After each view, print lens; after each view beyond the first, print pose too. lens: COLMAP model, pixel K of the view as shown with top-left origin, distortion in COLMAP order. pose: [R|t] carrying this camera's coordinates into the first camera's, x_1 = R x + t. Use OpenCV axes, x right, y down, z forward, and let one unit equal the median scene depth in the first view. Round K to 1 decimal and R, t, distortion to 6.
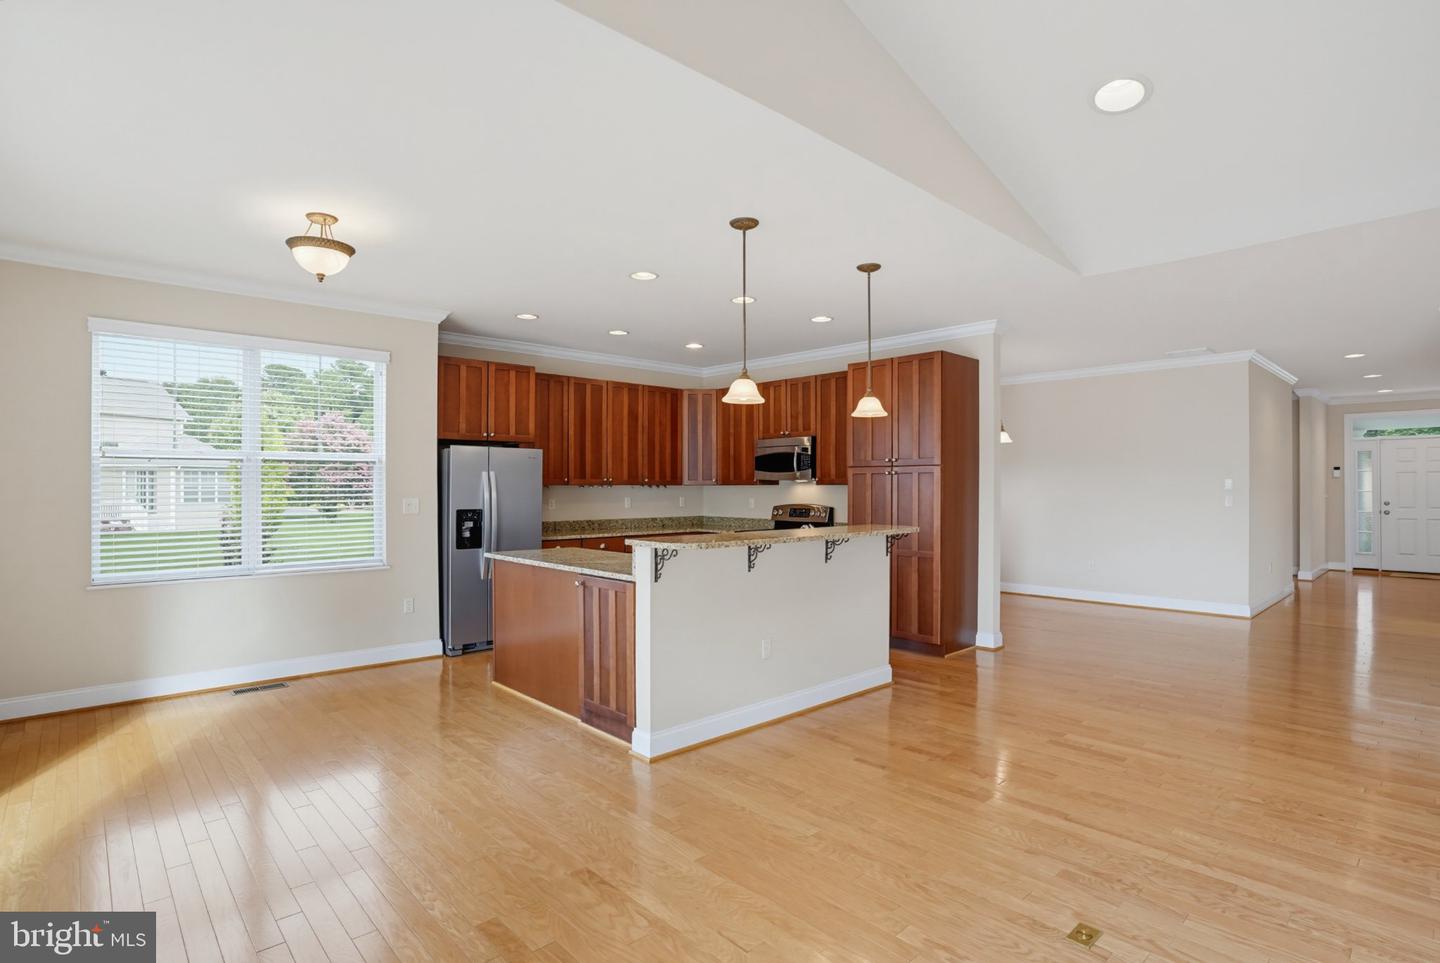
lens RADIAL K [[721.6, 0, 709.6], [0, 721.6, 489.0], [0, 0, 1]] dist [-0.079919, 0.036385]
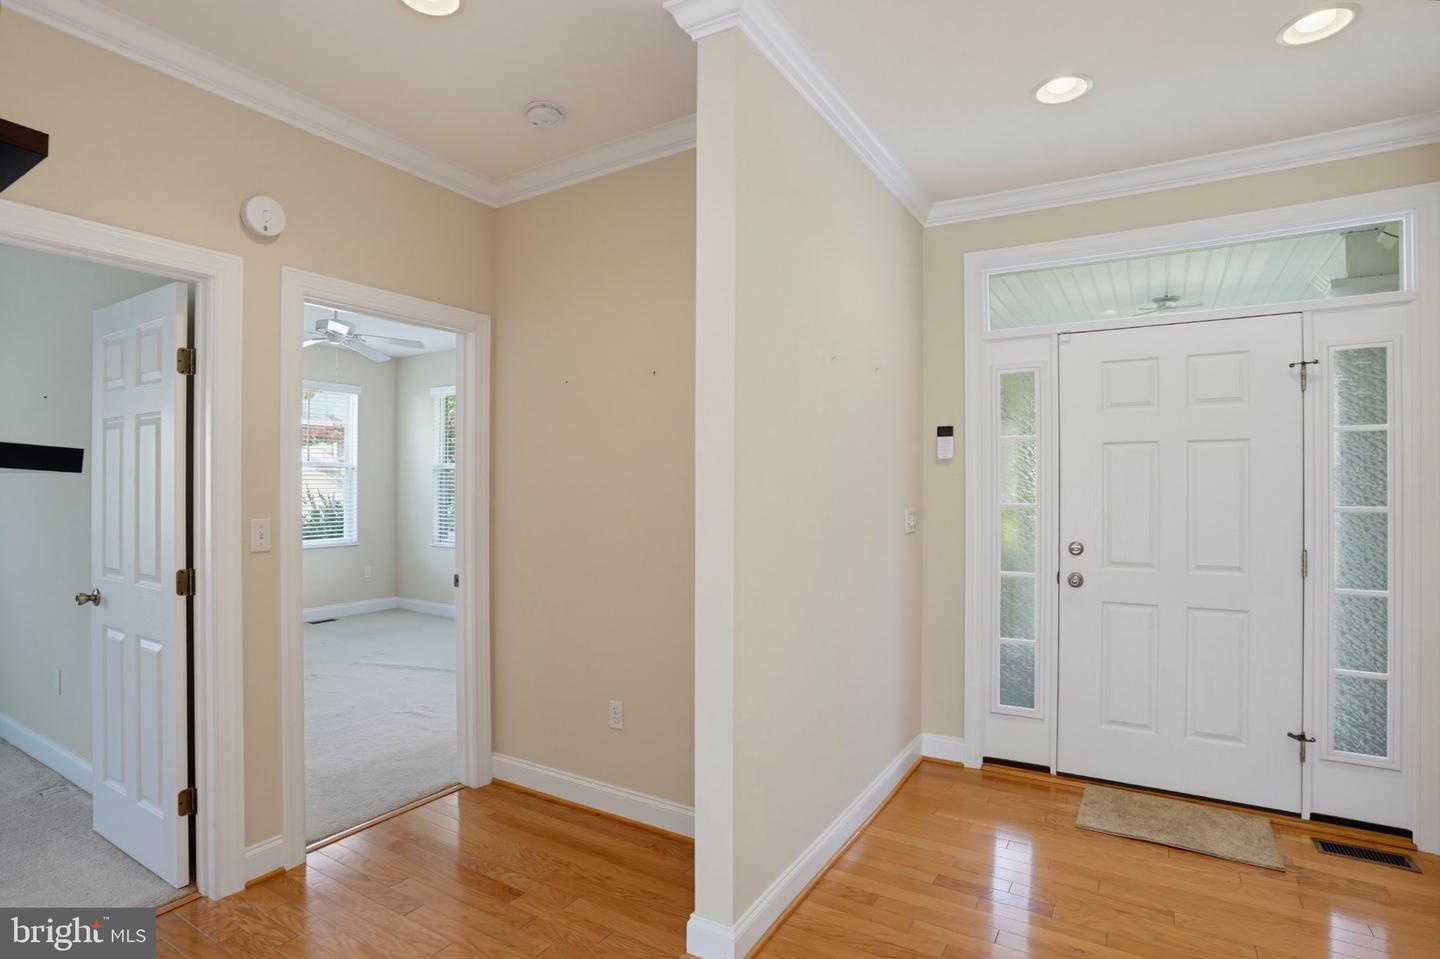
lens RADIAL K [[708.9, 0, 717.1], [0, 708.9, 470.3], [0, 0, 1]] dist [-0.083607, 0.035342]
pose [[0.958987, 0.006259, 0.283382, 1.324631], [-0.004252, 0.999961, -0.007695, -0.017839], [-0.283419, 0.006175, 0.958976, 1.340742]]
